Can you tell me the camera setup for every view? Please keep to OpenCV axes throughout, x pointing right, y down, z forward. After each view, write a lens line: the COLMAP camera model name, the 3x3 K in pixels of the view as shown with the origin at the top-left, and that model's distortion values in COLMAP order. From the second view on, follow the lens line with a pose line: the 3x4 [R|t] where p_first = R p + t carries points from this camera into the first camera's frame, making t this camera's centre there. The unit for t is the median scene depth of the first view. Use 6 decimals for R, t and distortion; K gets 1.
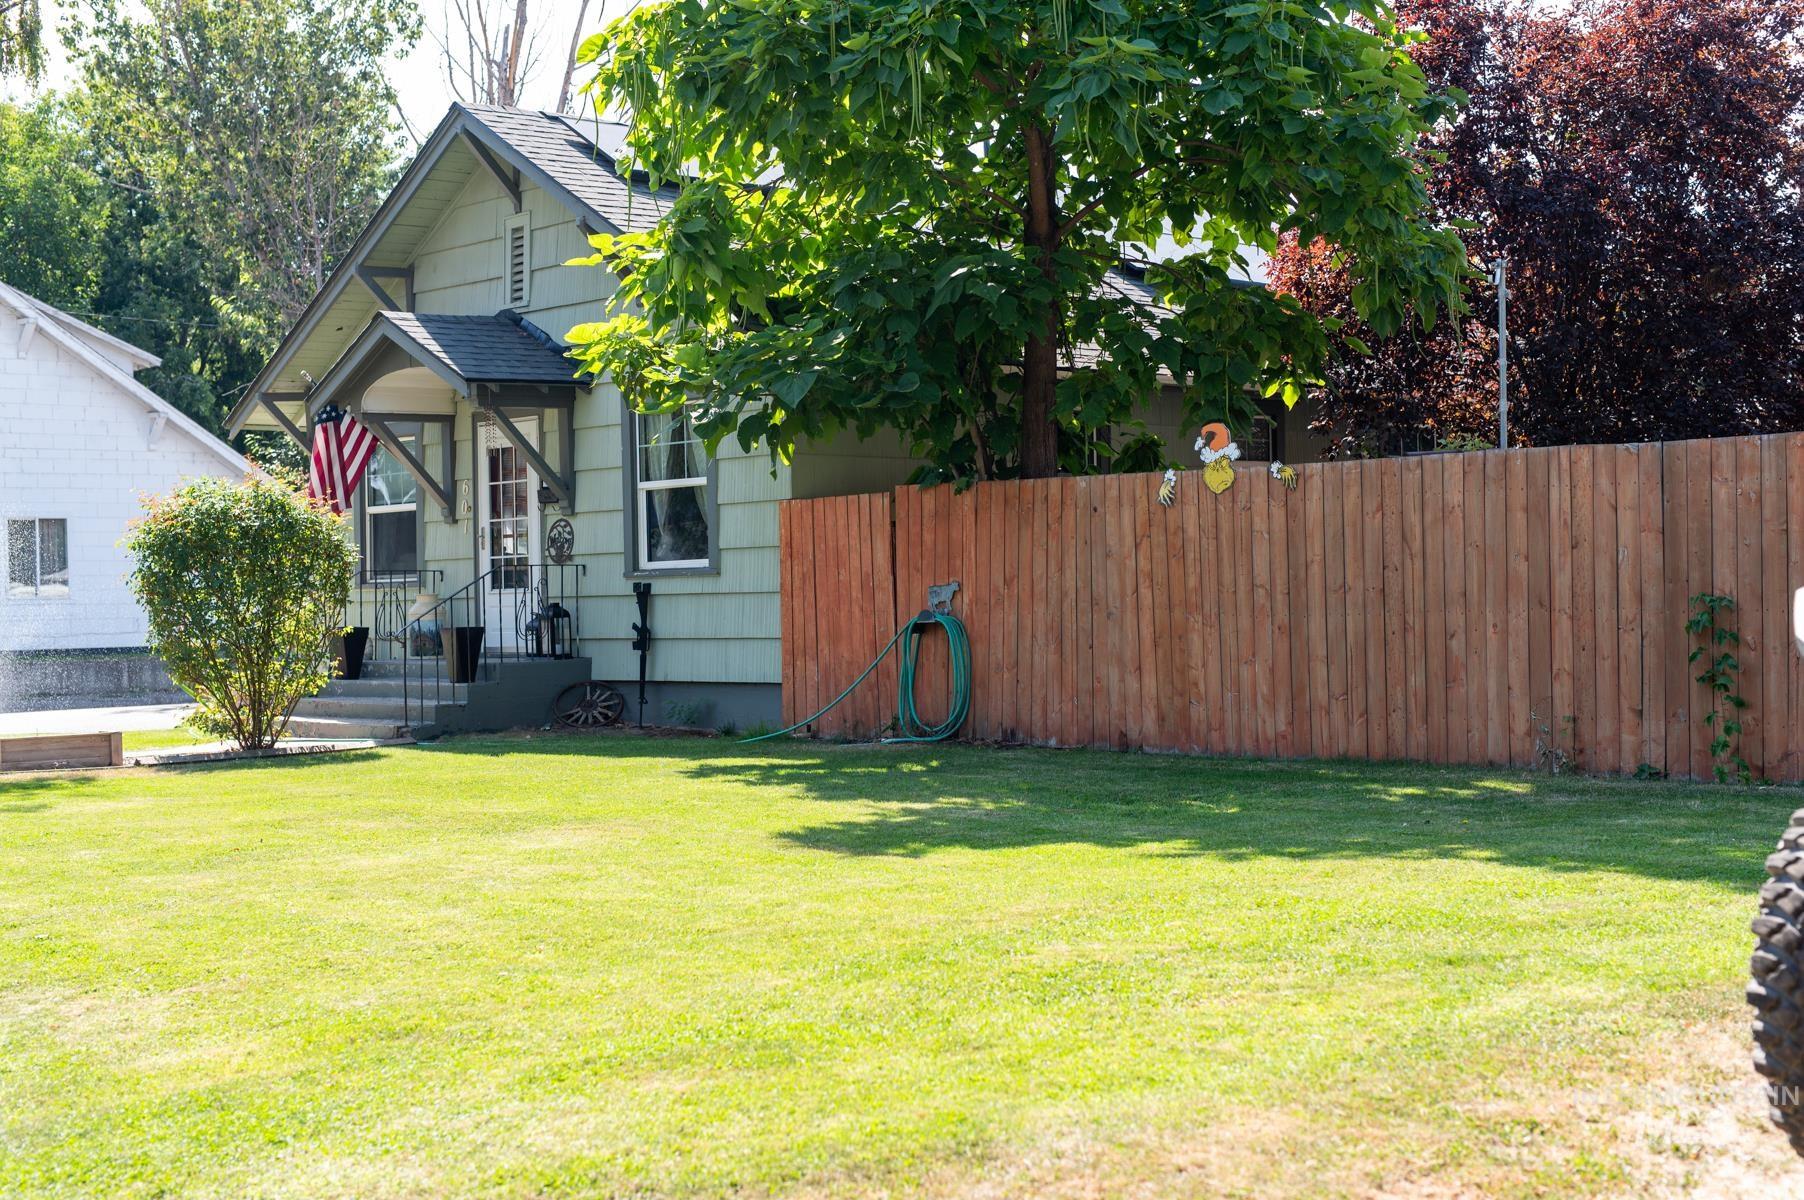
lens RADIAL K [[2513.0, 0, 902.0], [0, 2513.0, 600.0], [0, 0, 1]] dist [-0.018996, 0.031729]
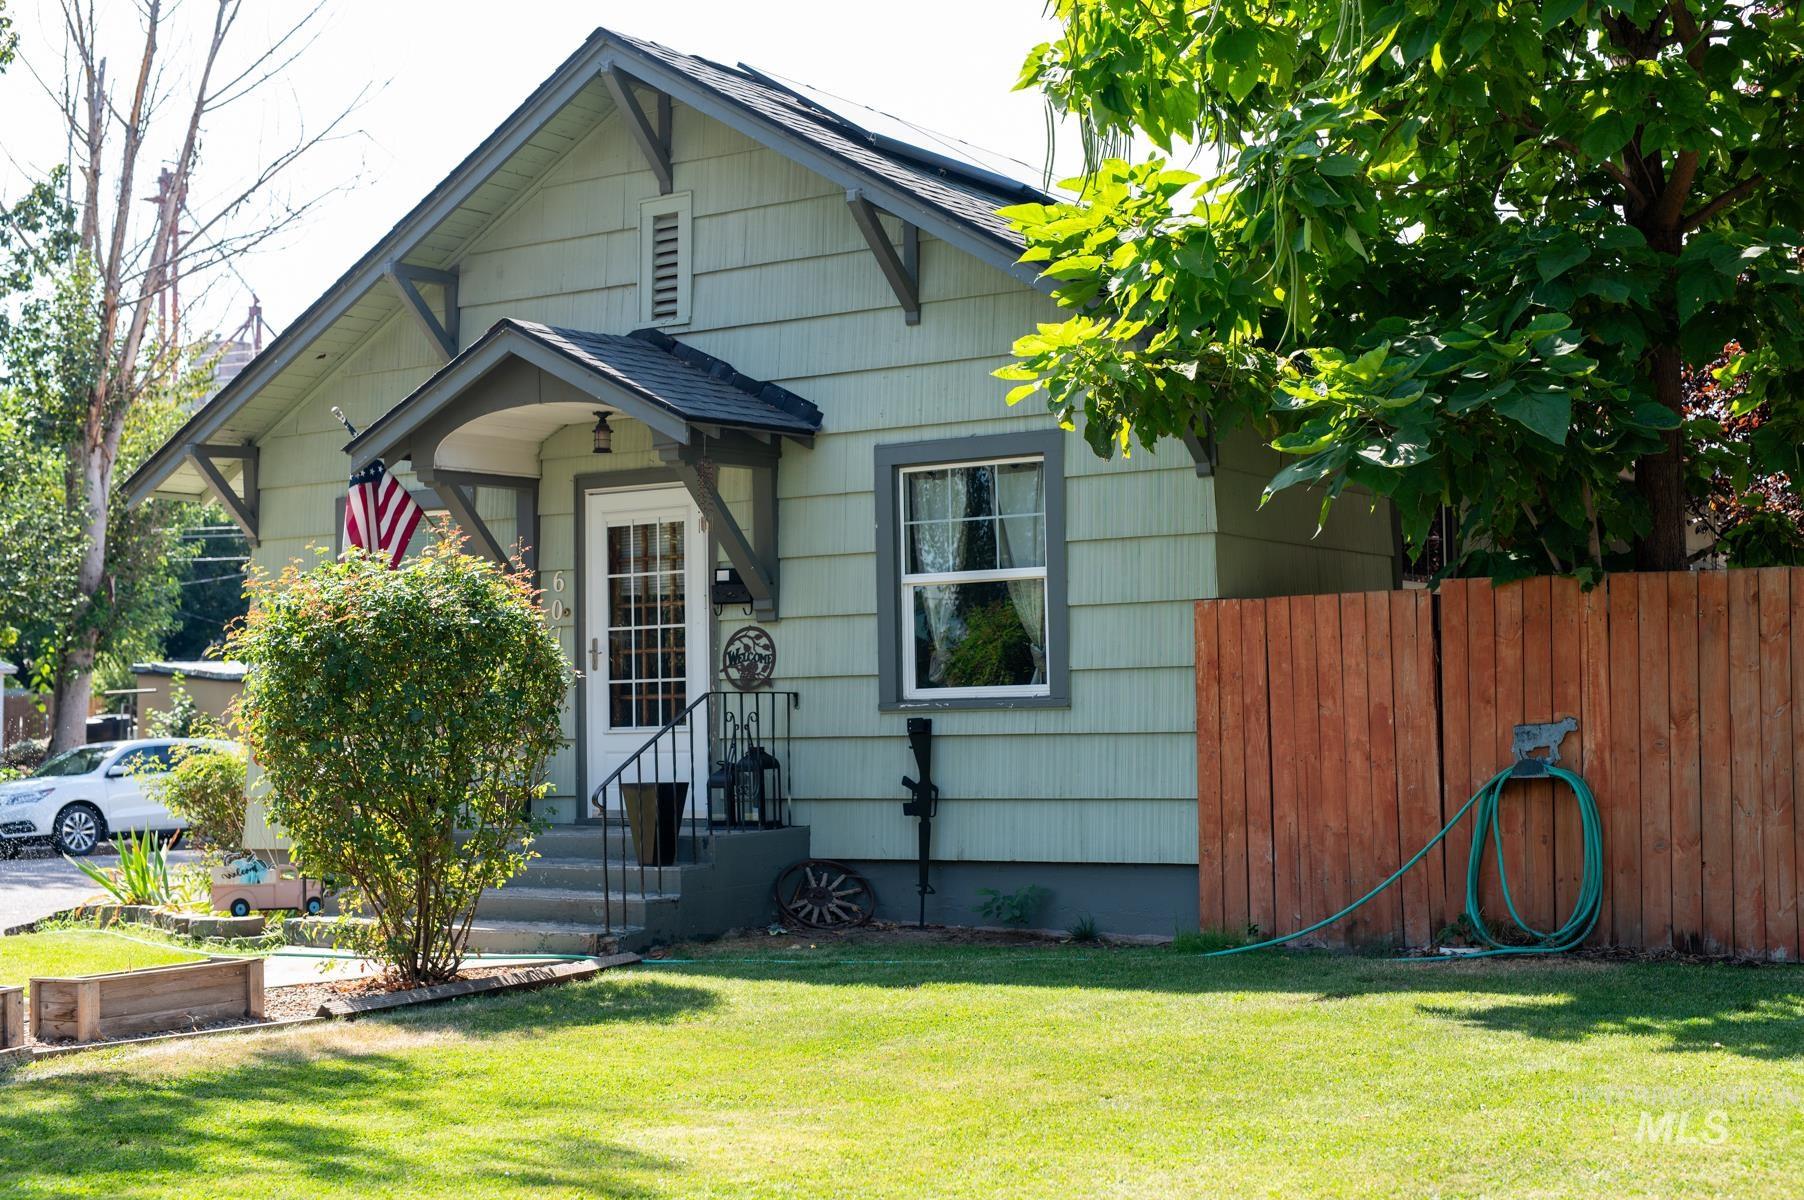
lens RADIAL K [[2513.0, 0, 902.0], [0, 2513.0, 600.0], [0, 0, 1]] dist [-0.018996, 0.031729]
pose [[0.966934, 0.016212, 0.254510, -0.282486], [-0.002025, 0.998434, -0.055908, -0.000737], [-0.255017, 0.053544, 0.965453, 0.324983]]
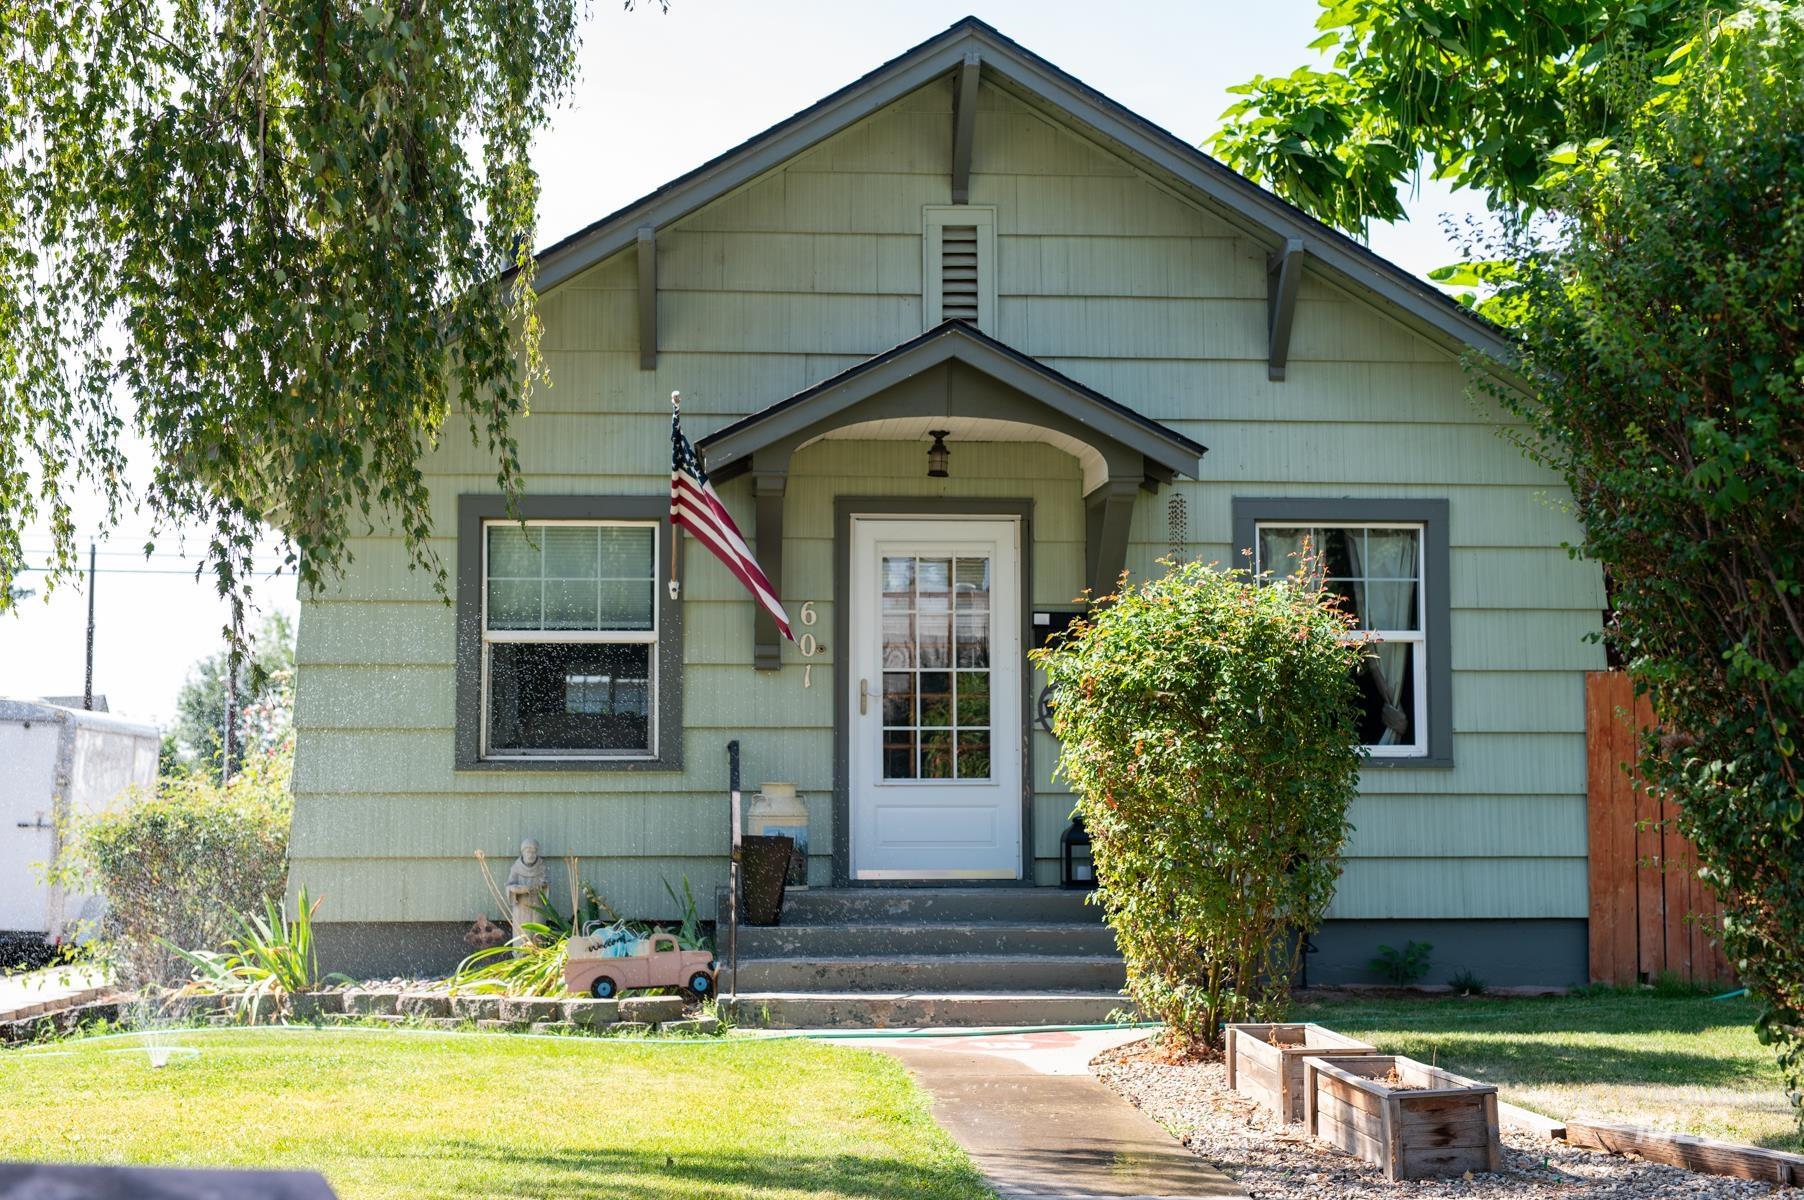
lens RADIAL K [[2513.0, 0, 902.0], [0, 2513.0, 600.0], [0, 0, 1]] dist [-0.018996, 0.031729]
pose [[0.617827, 0.085148, 0.781690, -0.705064], [-0.013240, 0.995105, -0.097931, 0.013807], [-0.786203, 0.050155, 0.615930, 0.649765]]
